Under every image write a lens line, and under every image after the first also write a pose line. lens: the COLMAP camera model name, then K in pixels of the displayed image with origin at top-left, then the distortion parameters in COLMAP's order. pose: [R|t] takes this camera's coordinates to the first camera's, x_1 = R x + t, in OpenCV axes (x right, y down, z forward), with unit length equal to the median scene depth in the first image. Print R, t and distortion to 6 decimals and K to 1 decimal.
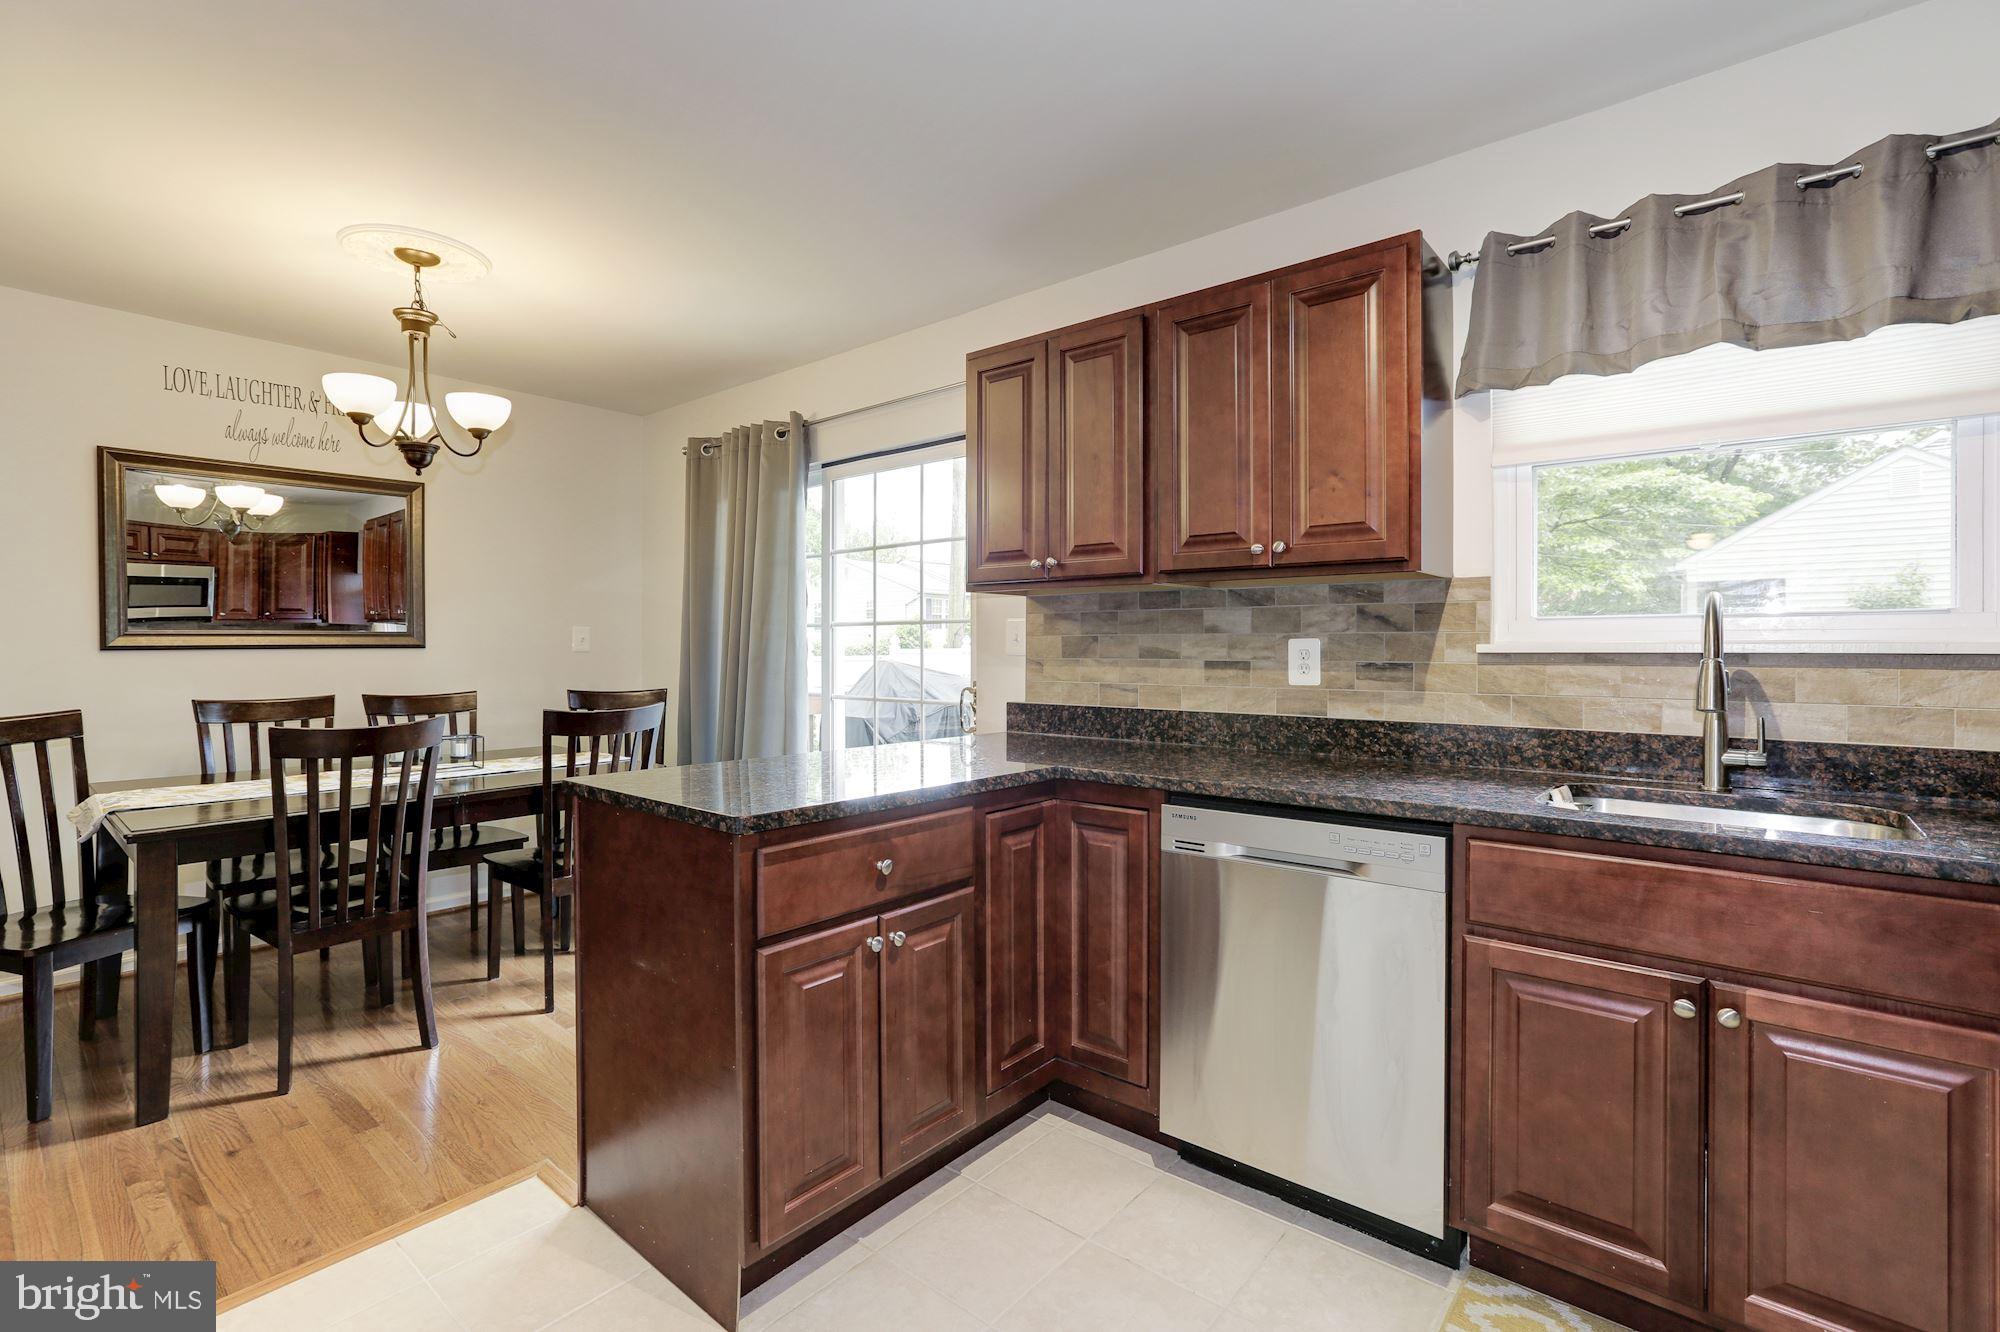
lens RADIAL K [[913.2, 0, 996.4], [0, 913.2, 645.4], [0, 0, 1]] dist [-0.045178, 0.024072]
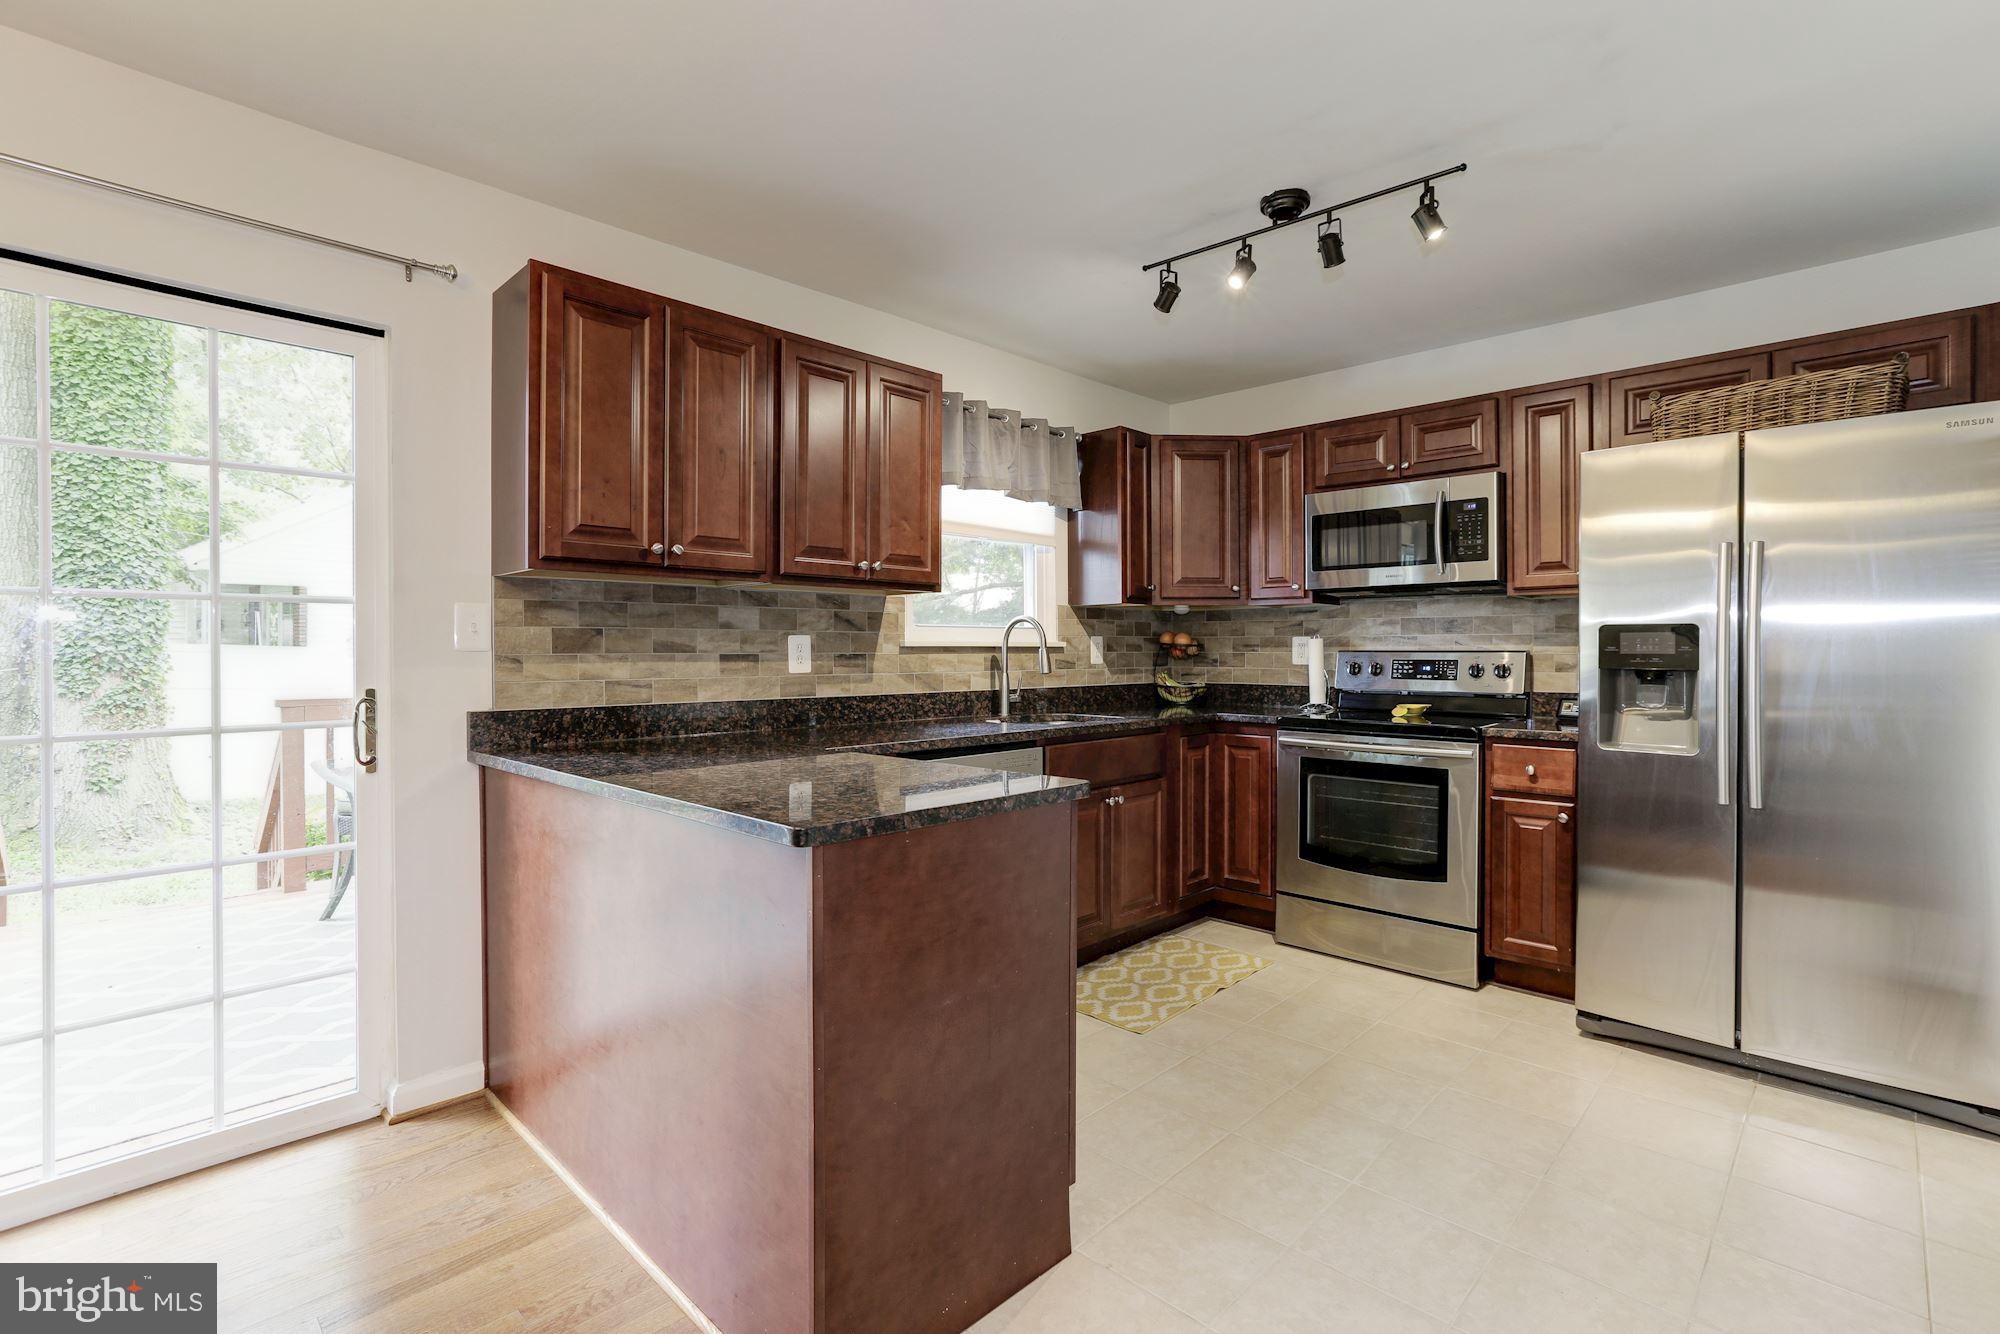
lens RADIAL K [[926.5, 0, 1004.3], [0, 926.5, 650.9], [0, 0, 1]] dist [-0.037051, 0.017624]
pose [[0.065989, -0.000979, 0.997820, -0.952525], [-0.001295, 0.999999, 0.001067, 0.012687], [-0.997819, -0.001362, 0.065988, 0.668750]]
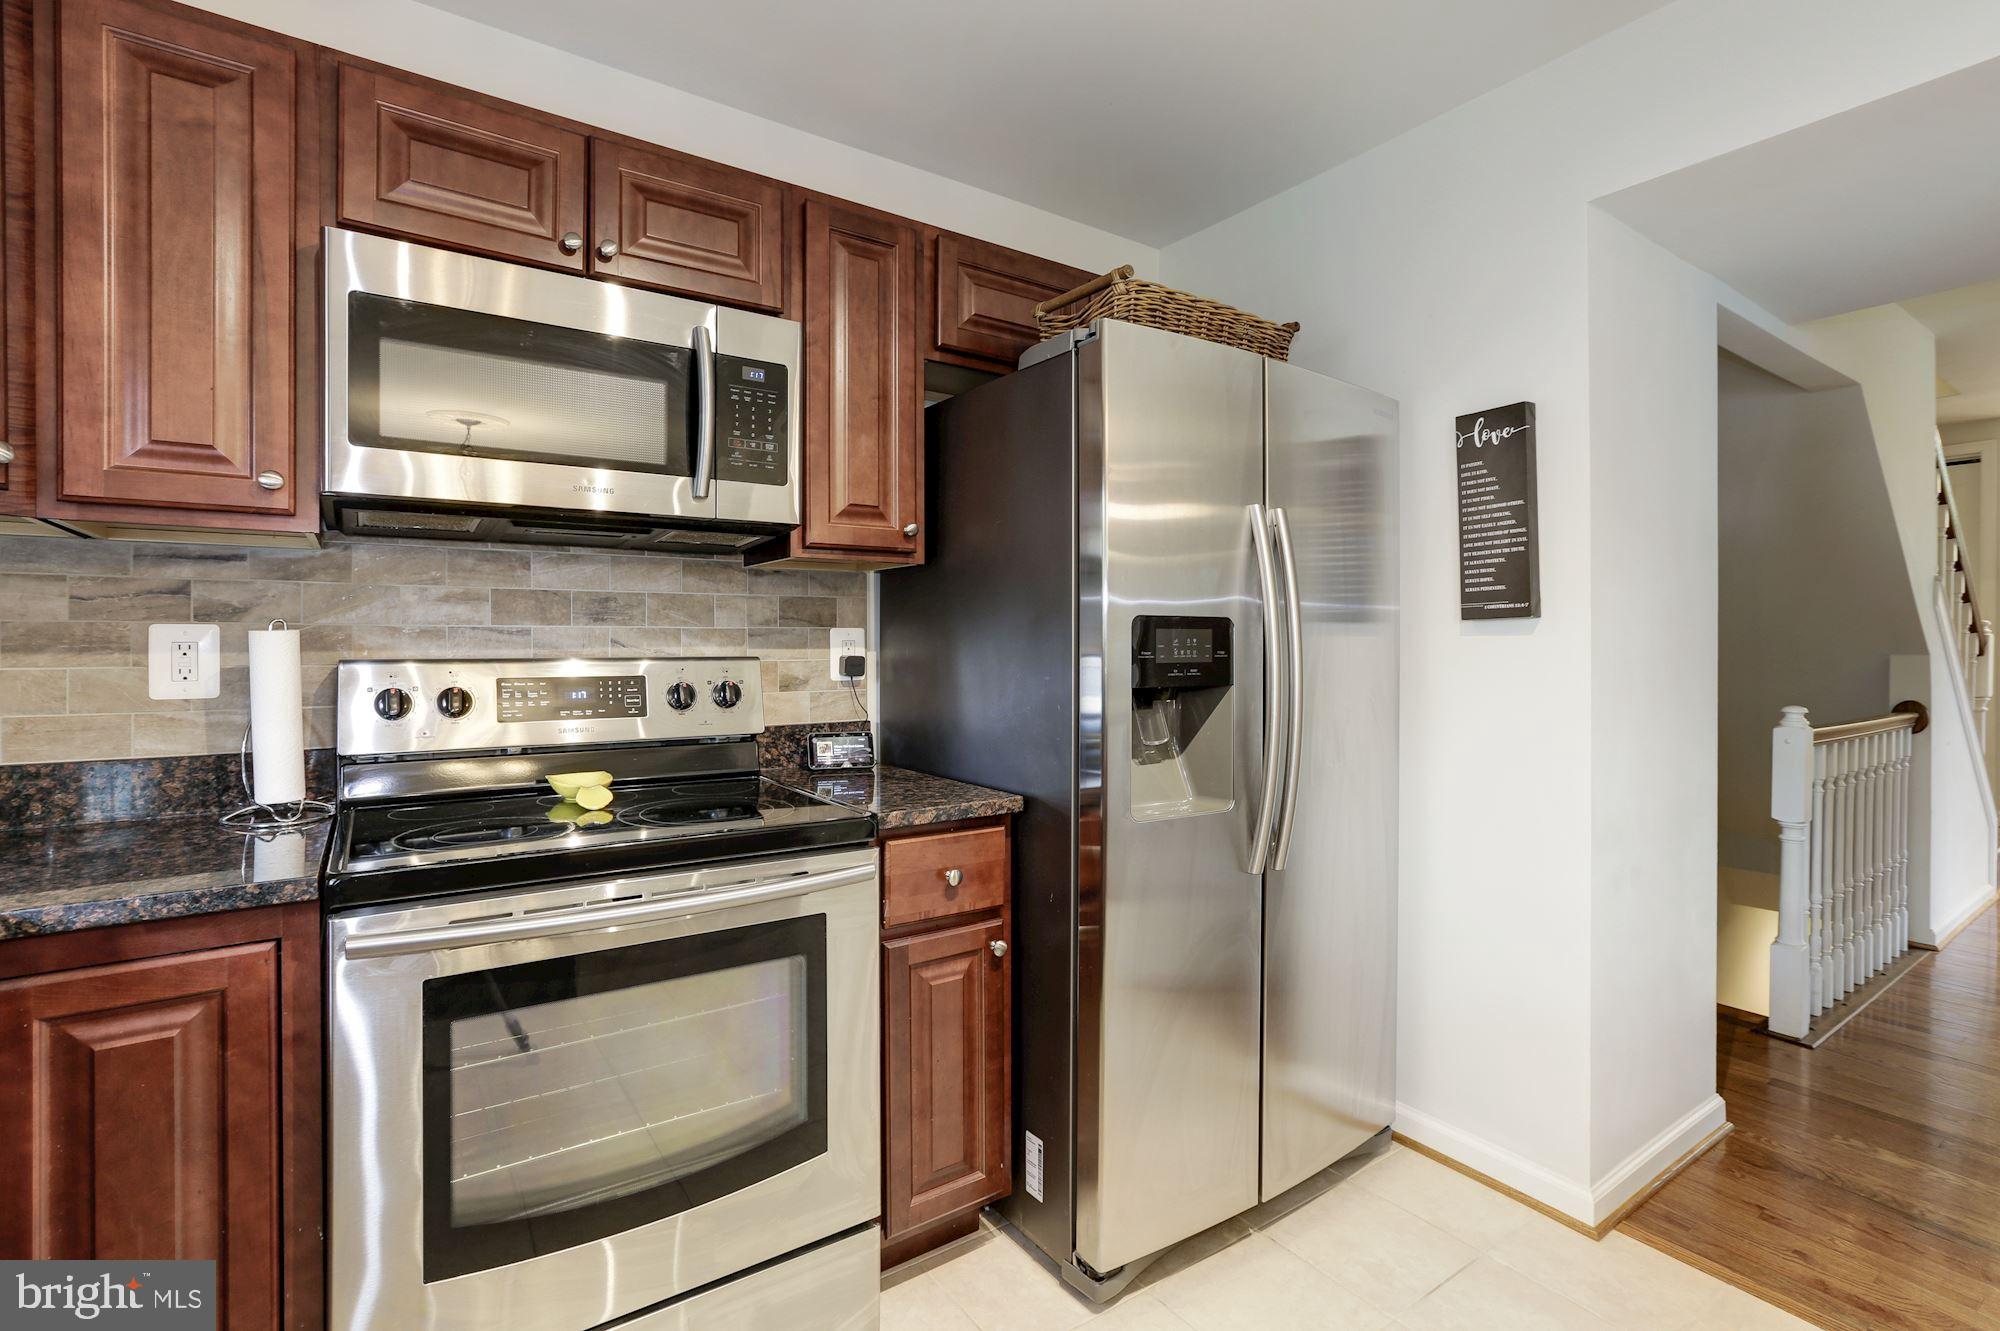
lens RADIAL K [[913.2, 0, 996.4], [0, 913.2, 644.9], [0, 0, 1]] dist [-0.045178, 0.024072]
pose [[-0.965628, 0.002676, 0.259915, 0.155694], [0.002211, 0.999995, -0.002080, 0.003912], [-0.259919, -0.001433, -0.965629, 0.682999]]
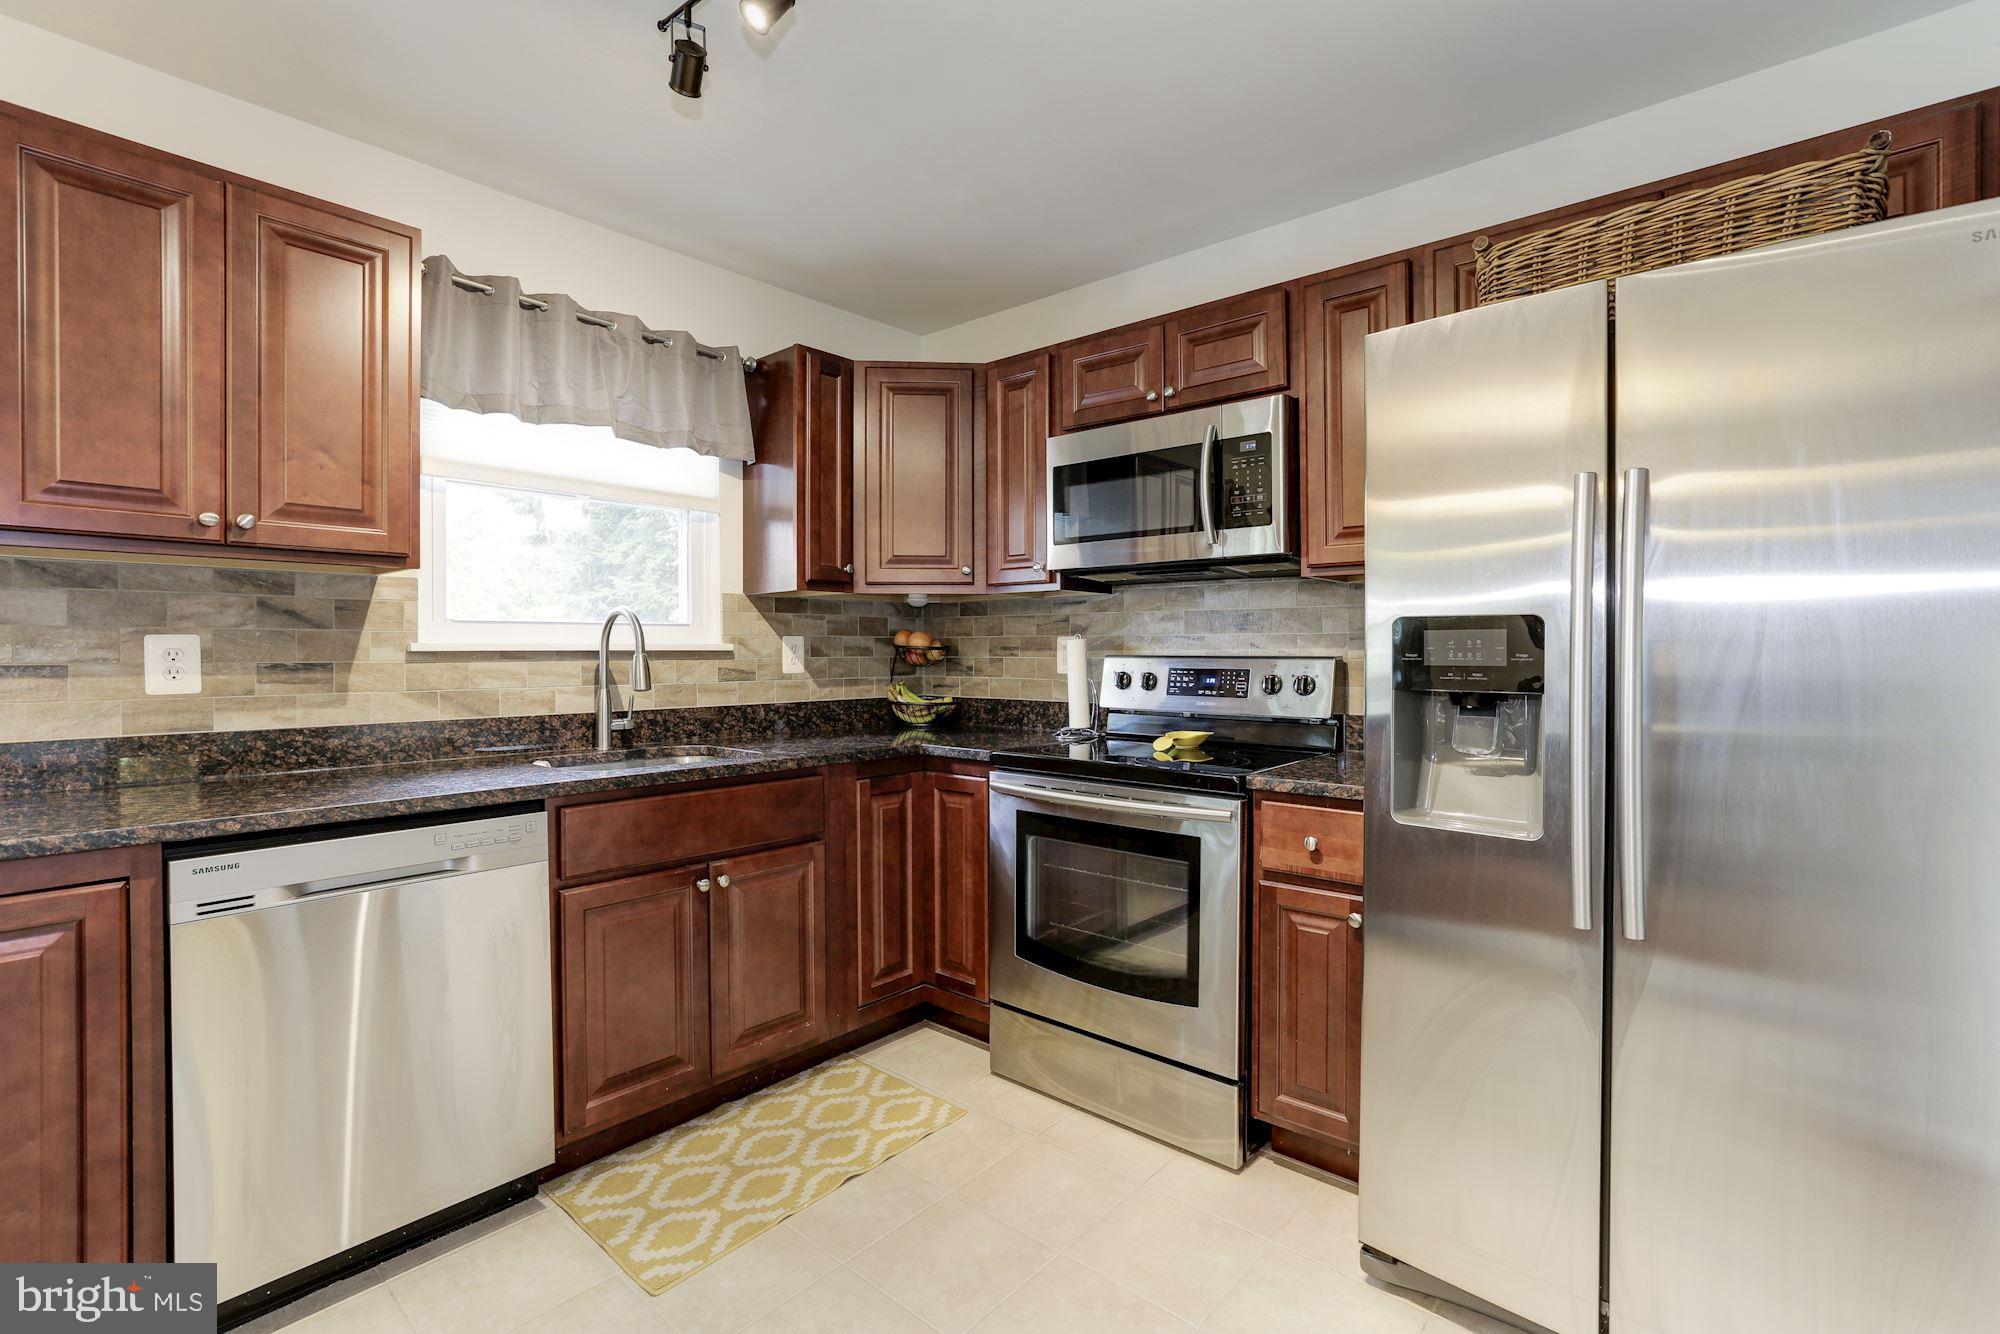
lens RADIAL K [[925.8, 0, 998.9], [0, 925.8, 650.4], [0, 0, 1]] dist [-0.041340, 0.028127]
pose [[0.009253, -0.001057, 0.999957, -0.463428], [-0.000778, 0.999999, 0.001064, 0.005029], [-0.999957, -0.000788, 0.009252, 0.295411]]
